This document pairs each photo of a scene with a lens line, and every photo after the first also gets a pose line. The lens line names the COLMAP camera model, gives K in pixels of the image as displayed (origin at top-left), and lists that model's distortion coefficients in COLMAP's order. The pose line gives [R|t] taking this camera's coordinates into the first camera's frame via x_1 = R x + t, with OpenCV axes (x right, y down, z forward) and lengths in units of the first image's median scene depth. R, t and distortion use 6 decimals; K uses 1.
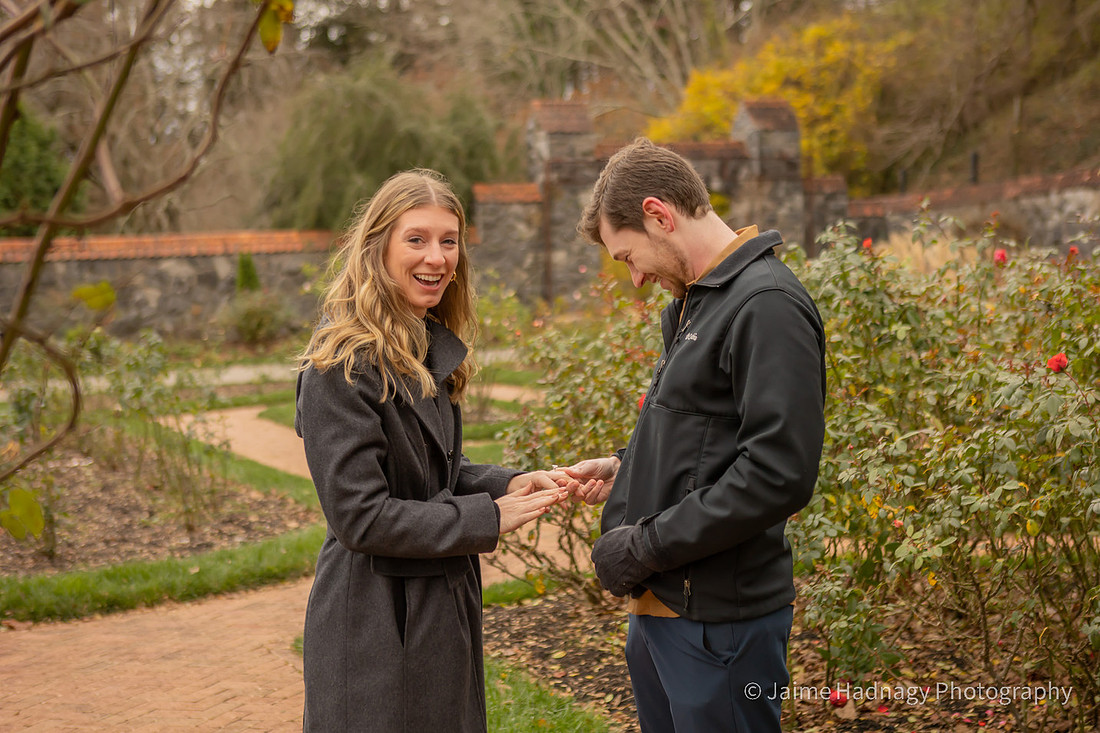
lens RADIAL K [[1627.1, 0, 547.1], [0, 1627.1, 336.5], [0, 0, 1]] dist [0.057841, 0.000000]
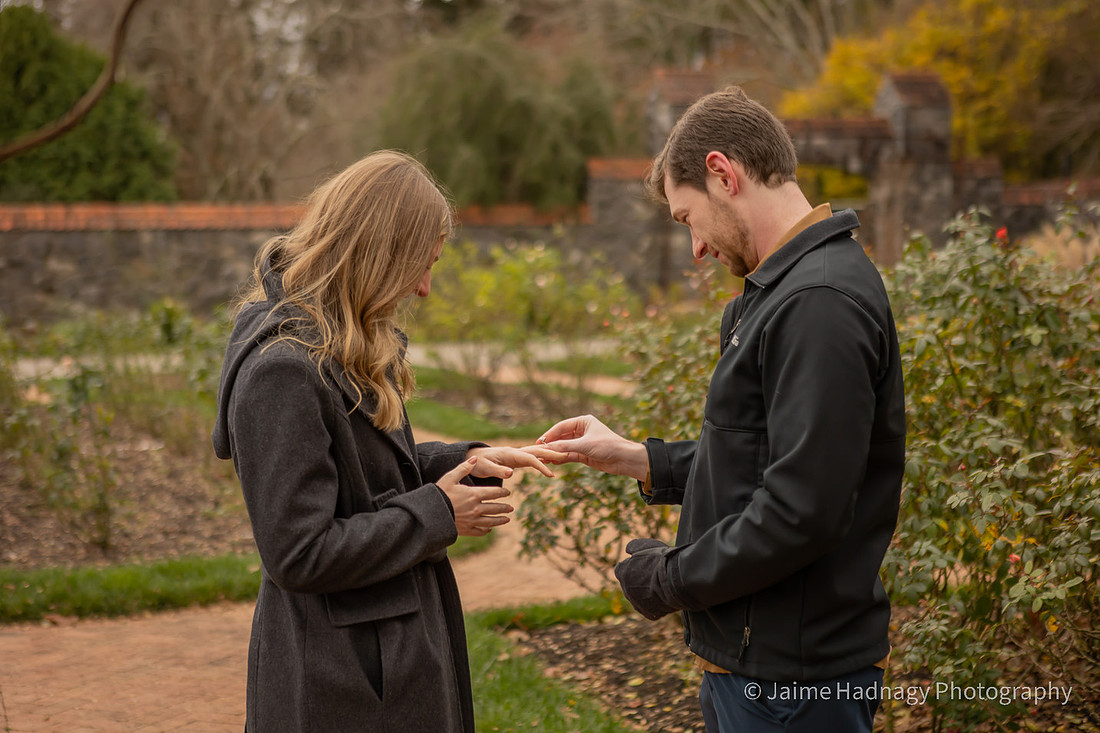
lens RADIAL K [[1747.6, 0, 541.4], [0, 1747.6, 365.1], [0, 0, 1]] dist [0.130067, 0.000000]
pose [[0.996931, 0.033134, -0.070930, 0.011406], [-0.031469, 0.999205, 0.024464, -0.001145], [0.071684, -0.022157, 0.997181, 0.020499]]
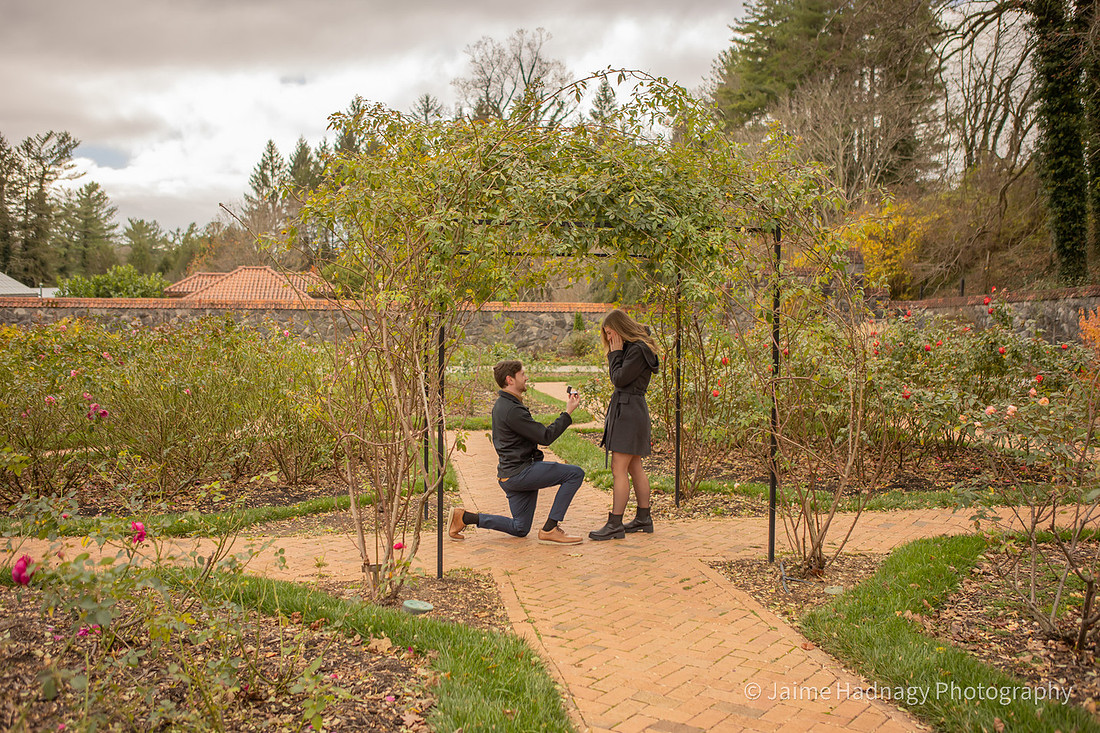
lens RADIAL K [[881.8, 0, 539.9], [0, 881.8, 373.1], [0, 0, 1]] dist [-0.007376, 0.010242]
pose [[0.968669, 0.069069, -0.238558, 0.207131], [-0.064713, 0.997564, 0.026053, 0.003519], [0.239776, -0.009799, 0.970779, -0.568609]]
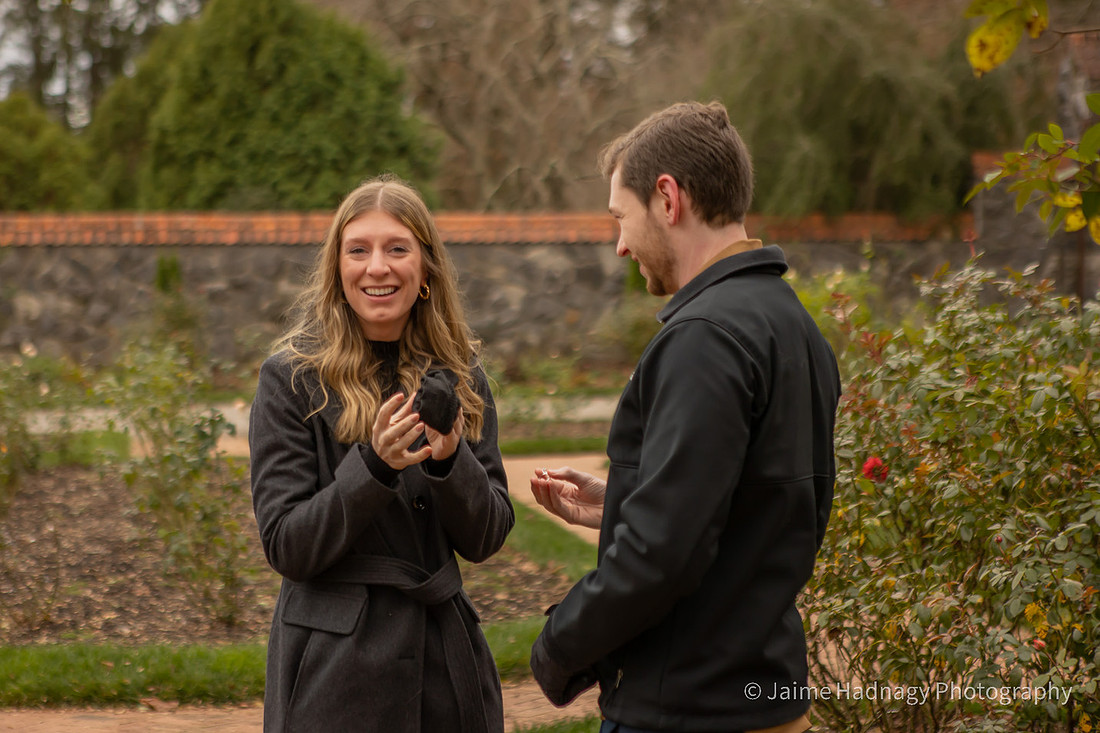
lens RADIAL K [[2300.4, 0, 507.8], [0, 2300.4, 363.3], [0, 0, 1]] dist [0.157585, 0.000000]
pose [[0.966155, 0.048028, -0.253453, 0.094499], [-0.047966, 0.998828, 0.006427, -0.003286], [0.253464, 0.005947, 0.967326, -0.032742]]
